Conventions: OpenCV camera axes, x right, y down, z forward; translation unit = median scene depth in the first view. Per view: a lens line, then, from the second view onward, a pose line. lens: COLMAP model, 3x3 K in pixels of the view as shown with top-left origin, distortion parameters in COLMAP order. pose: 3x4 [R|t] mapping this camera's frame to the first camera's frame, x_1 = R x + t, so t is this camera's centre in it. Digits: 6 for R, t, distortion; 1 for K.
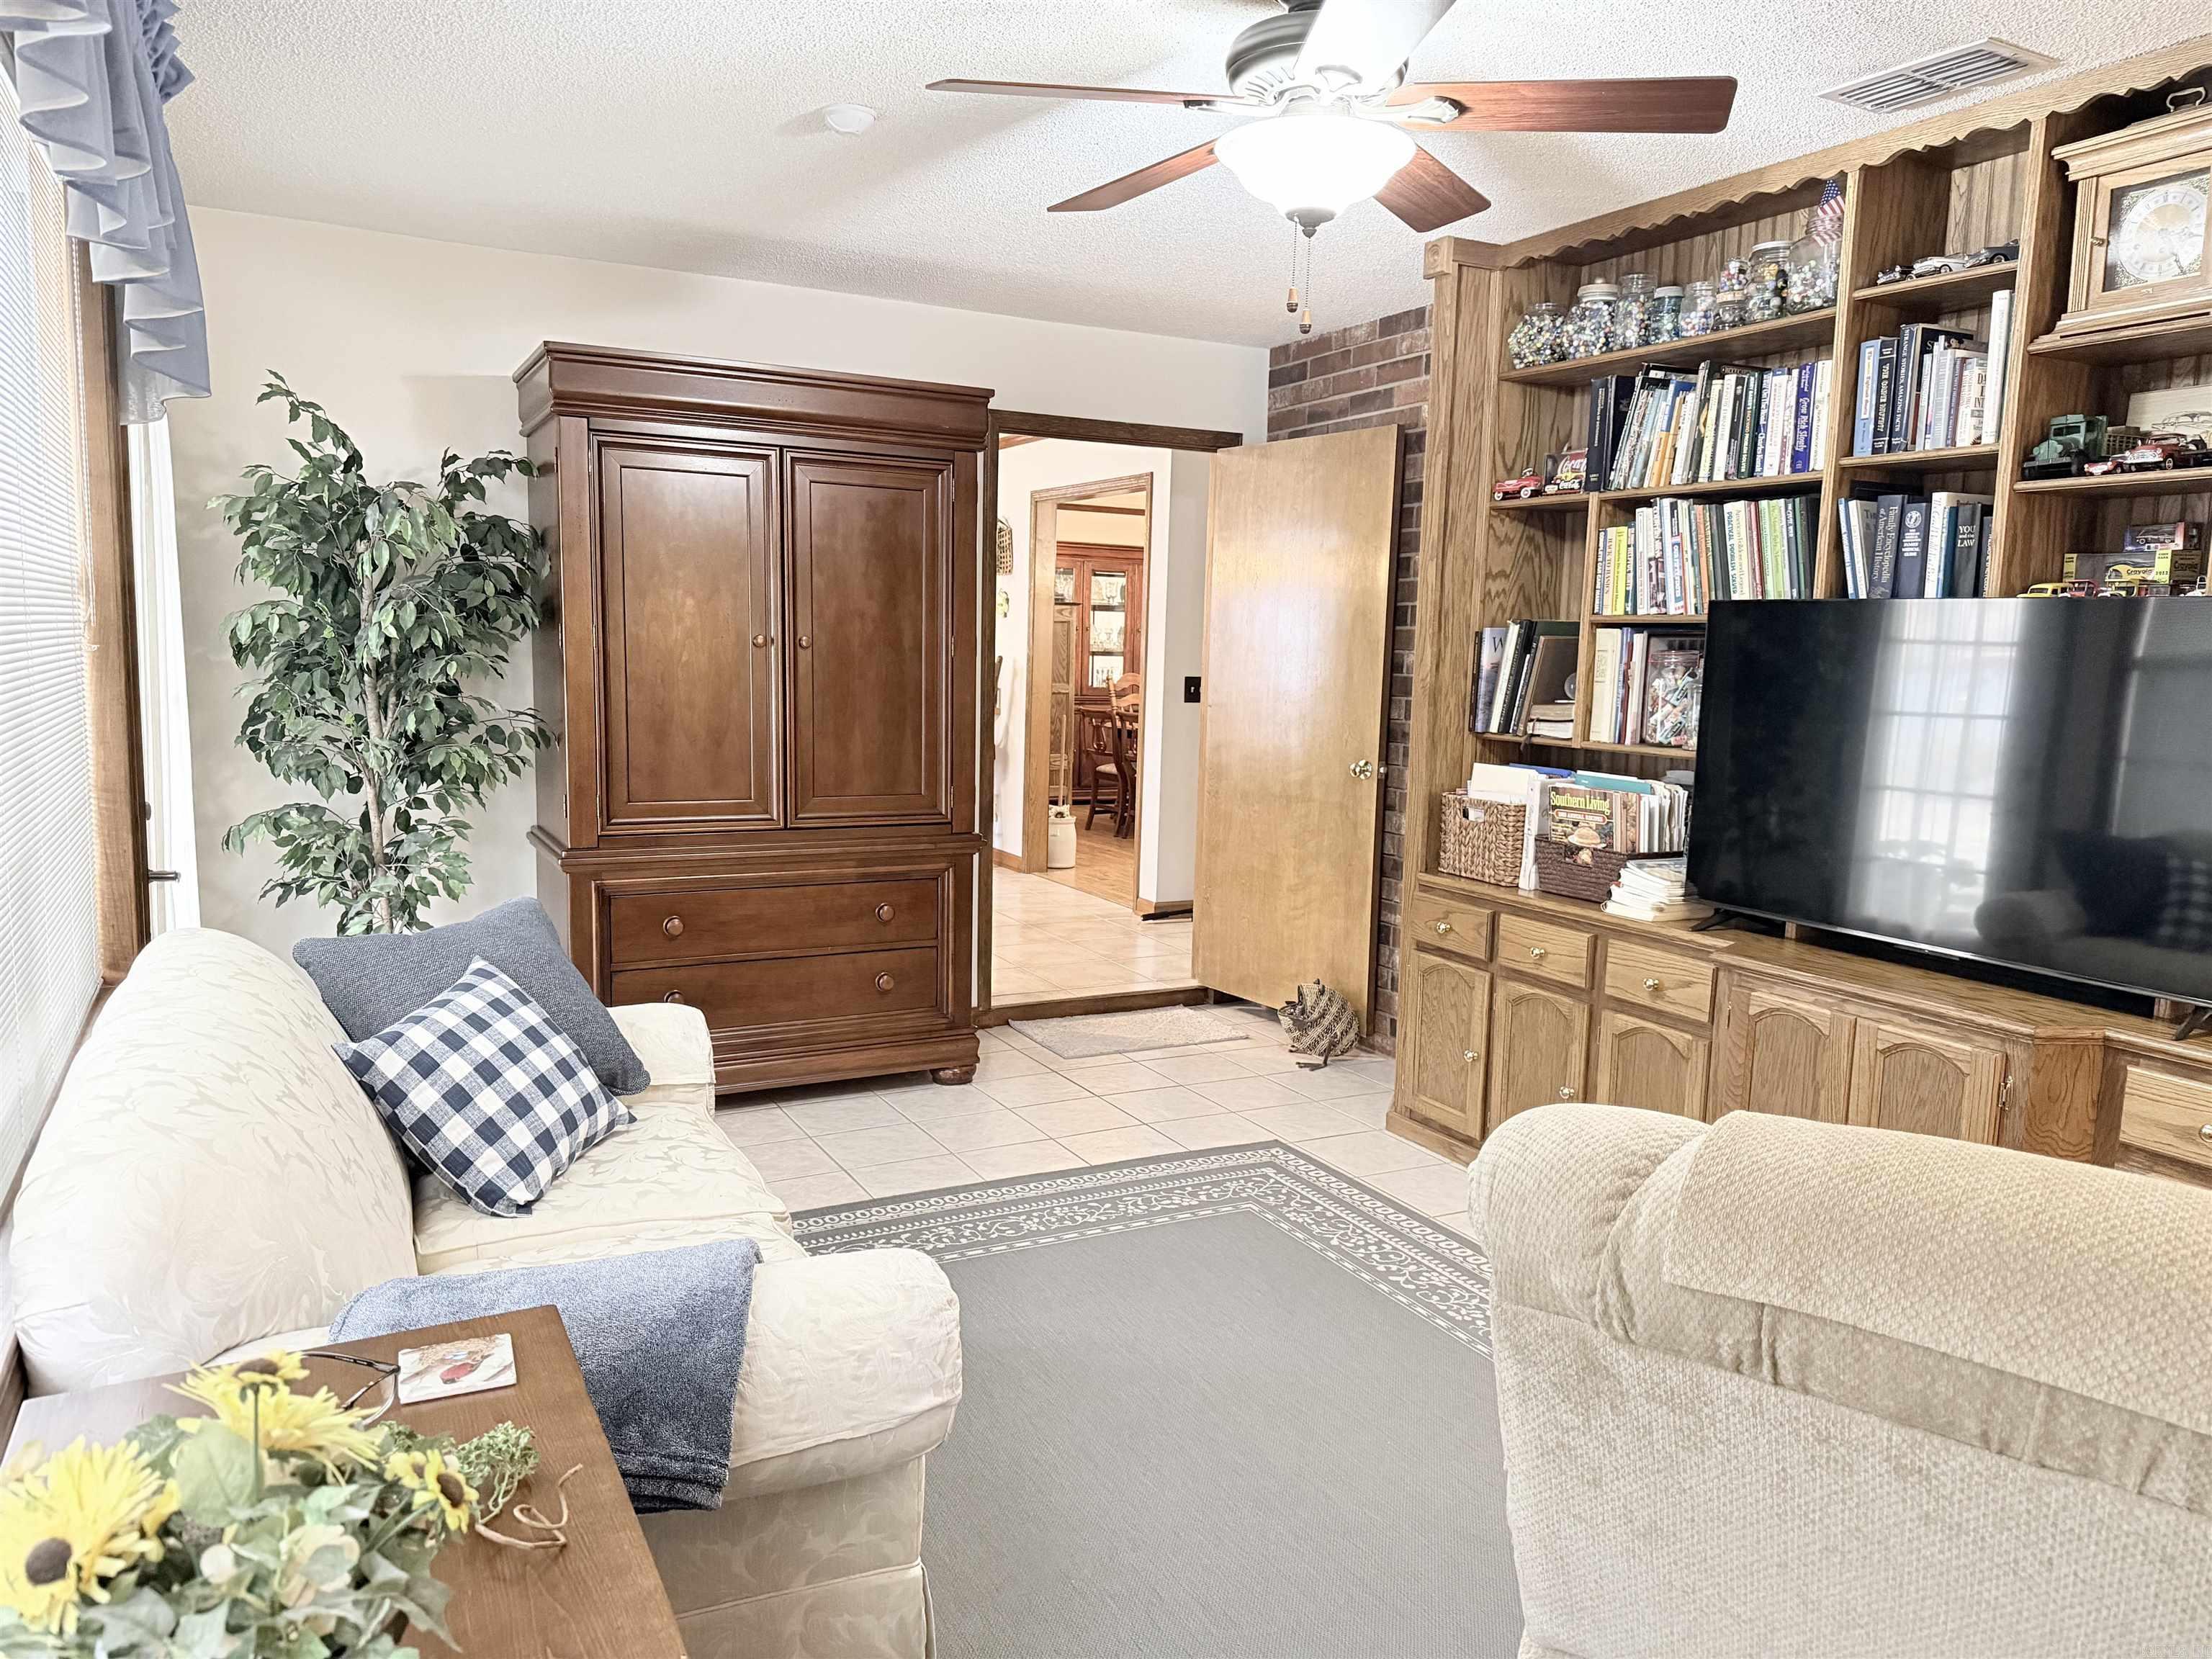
lens RADIAL K [[1533.0, 0, 1106.4], [0, 1533.0, 832.8], [0, 0, 1]] dist [0.048828, -0.077515]
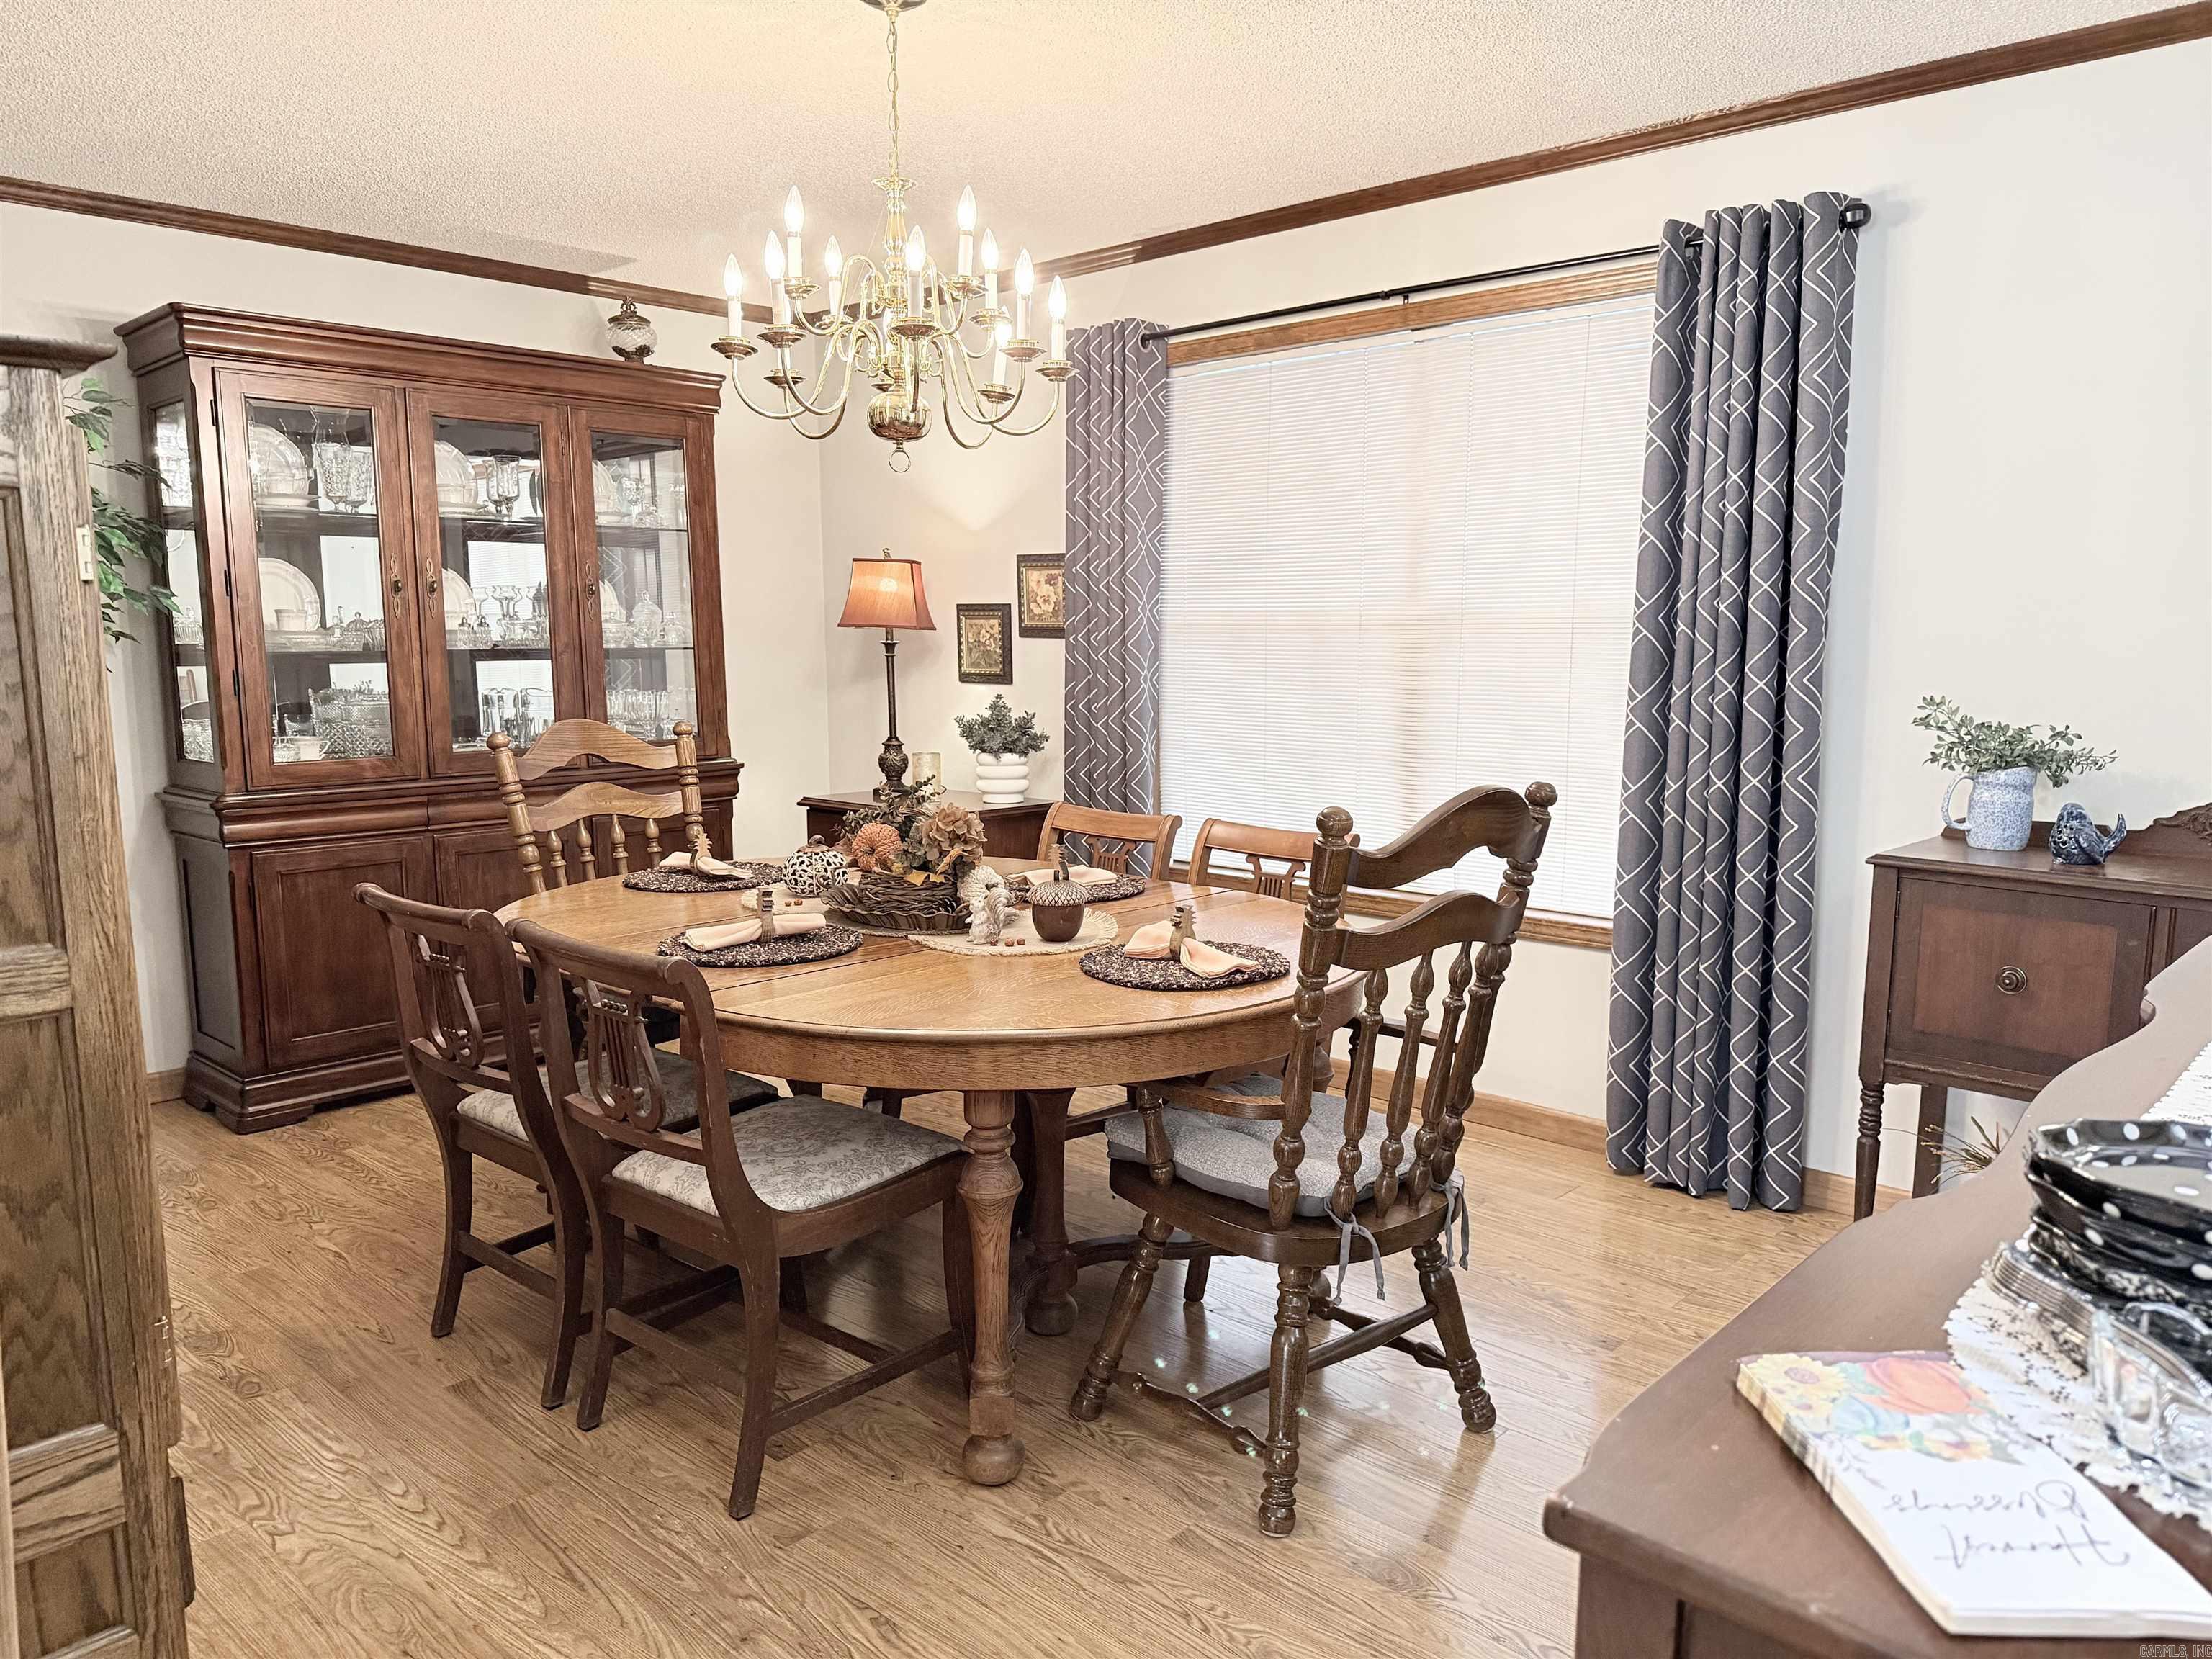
lens RADIAL K [[1533.0, 0, 1106.3], [0, 1533.0, 836.4], [0, 0, 1]] dist [0.048828, -0.077515]
pose [[0.946417, -0.070860, 0.315077, 0.016995], [0.065339, 0.997468, 0.028066, -0.074110], [-0.316268, -0.005975, 0.948651, 0.601012]]
